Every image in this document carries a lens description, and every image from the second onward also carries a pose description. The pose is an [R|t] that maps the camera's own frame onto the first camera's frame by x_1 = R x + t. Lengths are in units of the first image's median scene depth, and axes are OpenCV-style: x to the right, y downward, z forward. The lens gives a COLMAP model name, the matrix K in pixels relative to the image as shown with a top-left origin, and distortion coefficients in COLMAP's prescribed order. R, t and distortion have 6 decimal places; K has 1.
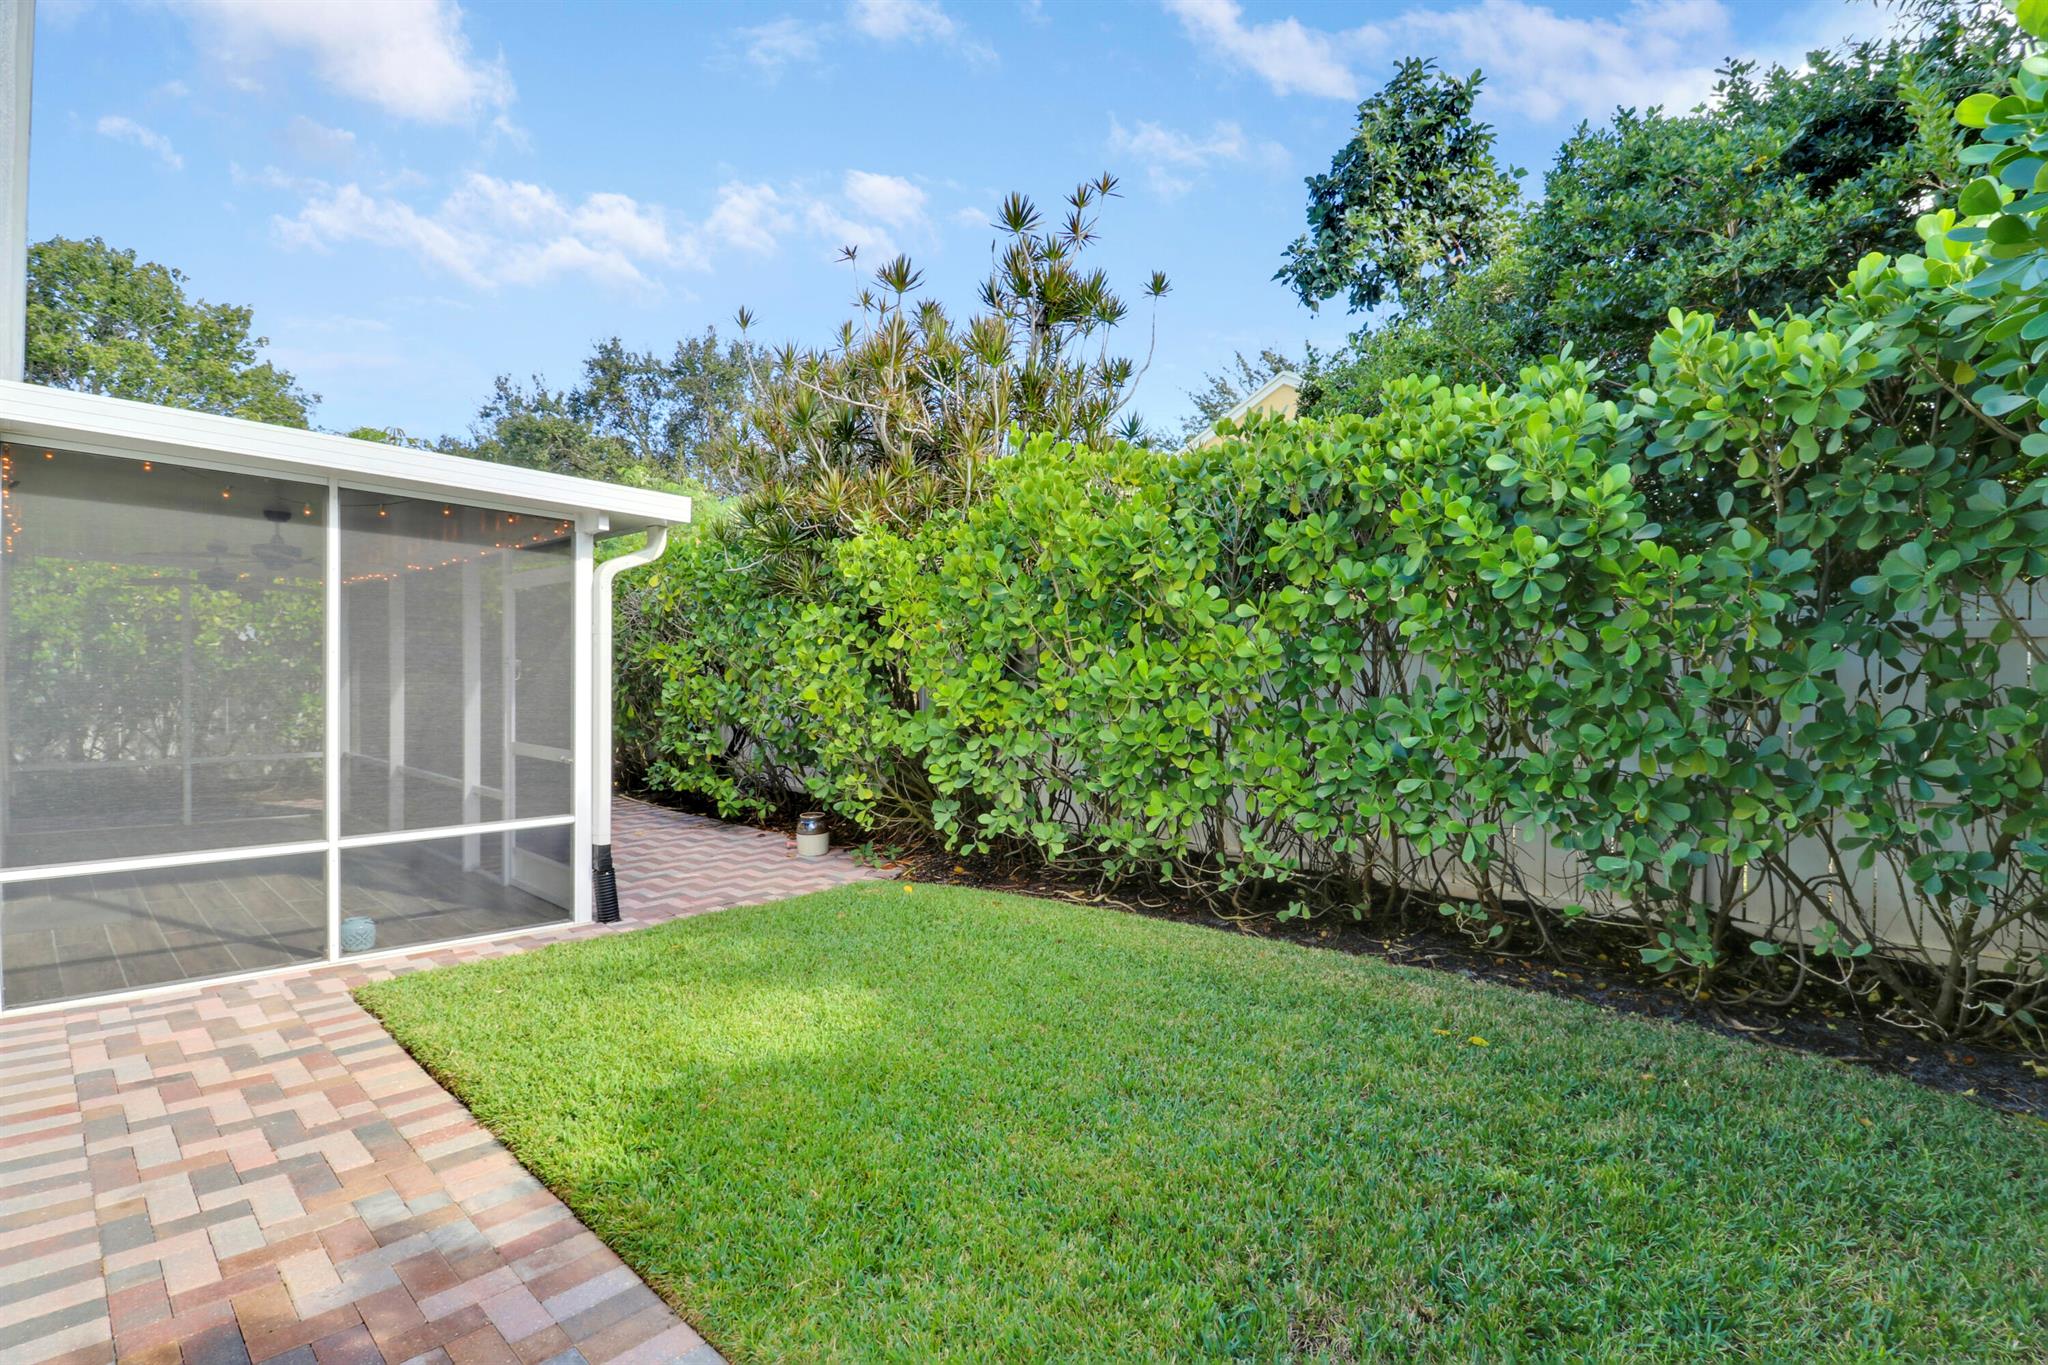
lens RADIAL K [[952.2, 0, 1035.5], [0, 952.2, 680.3], [0, 0, 1]] dist [0.000988, -0.013297]
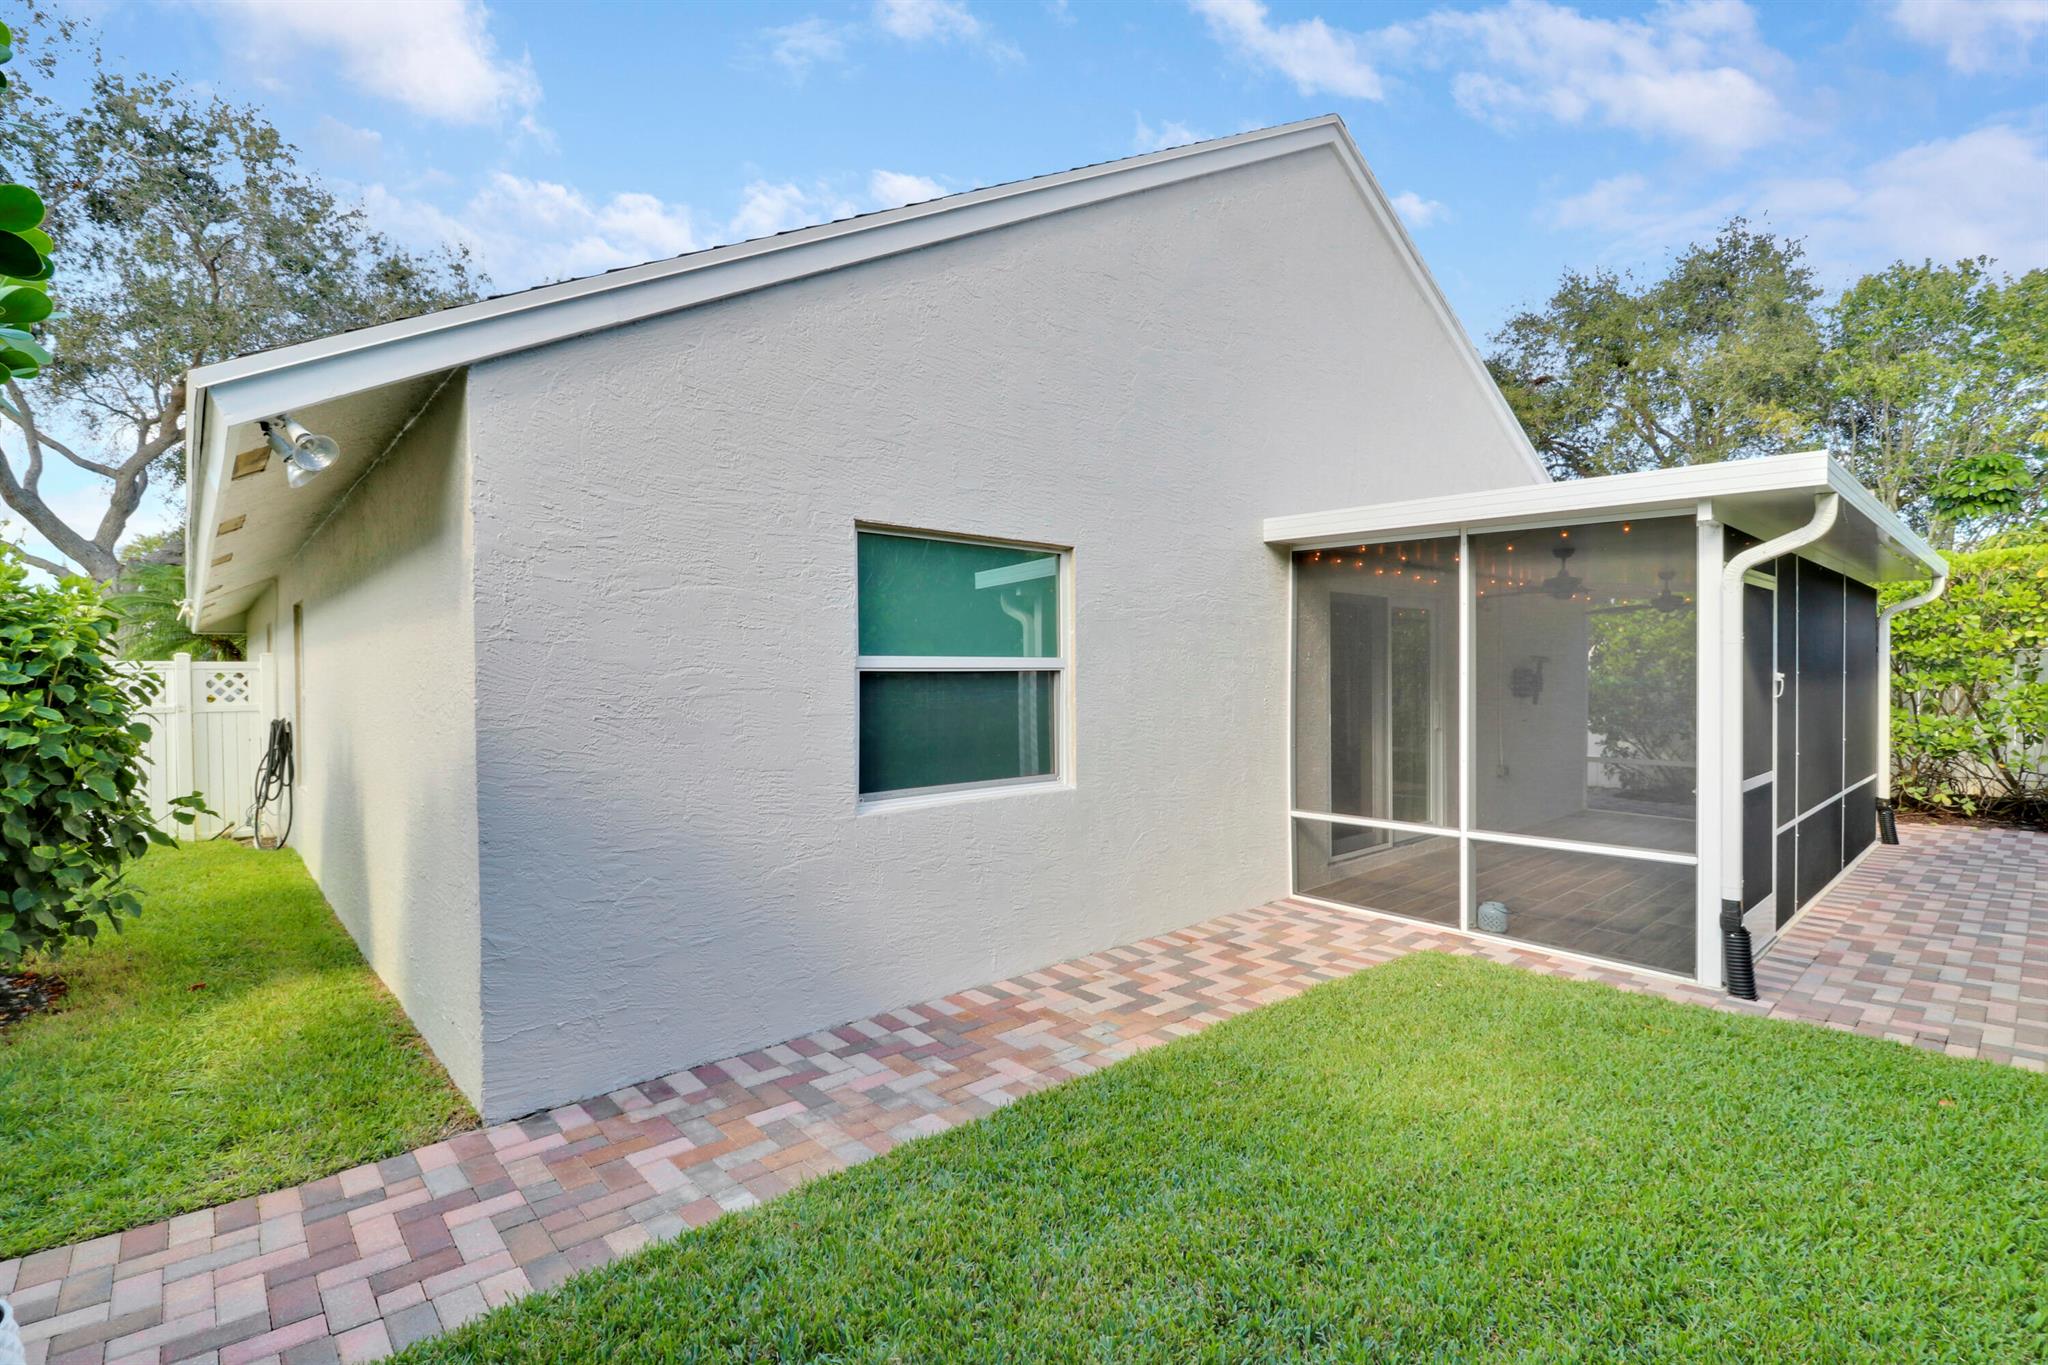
lens RADIAL K [[952.2, 0, 1035.5], [0, 952.2, 680.3], [0, 0, 1]] dist [0.000988, -0.013297]
pose [[-0.112737, -0.006387, -0.993604, 0.671333], [-0.000207, 0.999979, -0.006404, -0.018981], [0.993625, -0.000516, -0.112736, 0.766096]]
